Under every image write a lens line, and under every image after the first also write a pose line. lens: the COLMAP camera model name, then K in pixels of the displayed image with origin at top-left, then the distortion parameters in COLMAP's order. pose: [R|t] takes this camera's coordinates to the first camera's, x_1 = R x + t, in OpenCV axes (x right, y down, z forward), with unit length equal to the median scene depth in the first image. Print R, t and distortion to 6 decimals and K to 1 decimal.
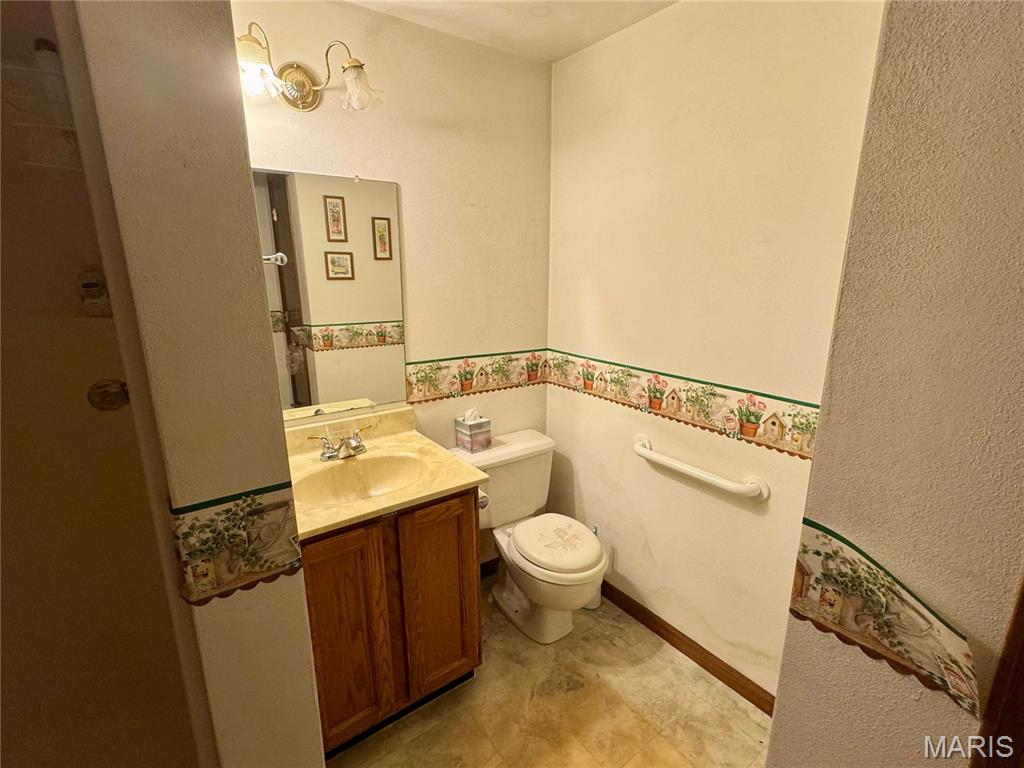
lens RADIAL K [[481.1, 0, 512.0], [0, 481.1, 384.0], [0, 0, 1]] dist [-0.001182, -0.000512]
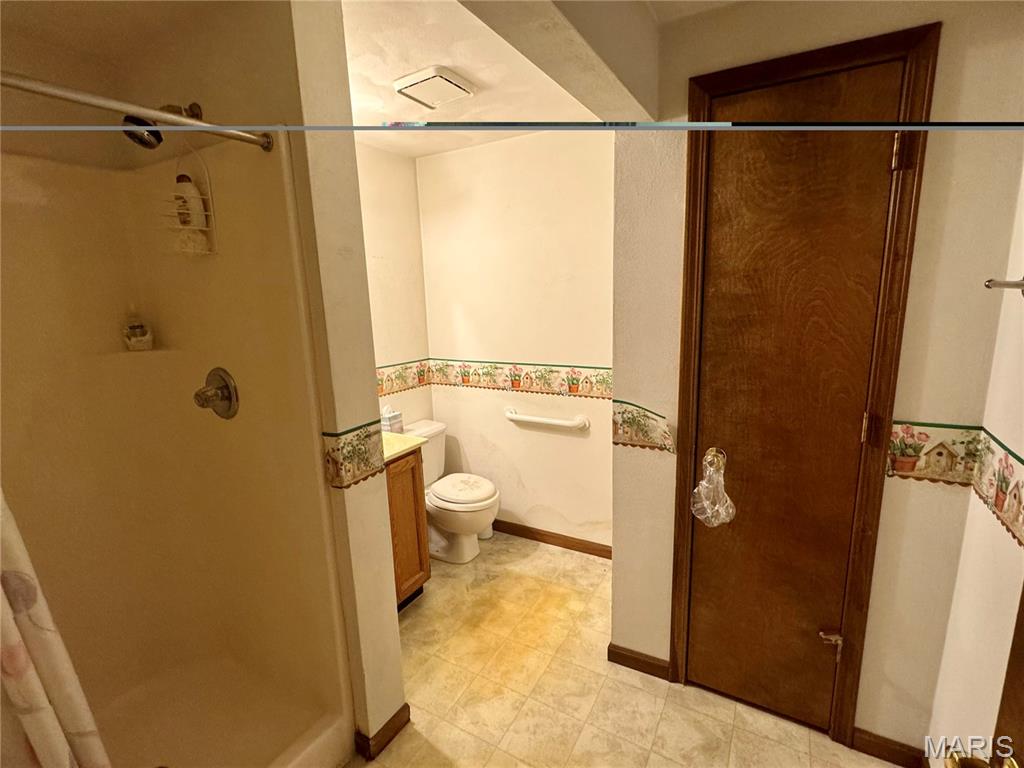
lens RADIAL K [[481.1, 0, 512.0], [0, 481.1, 384.0], [0, 0, 1]] dist [-0.001182, -0.000512]
pose [[0.914791, -0.108830, 0.388991, -0.306744], [0.129545, 0.991197, -0.027339, 0.080211], [-0.382591, 0.075402, 0.920836, -0.403902]]
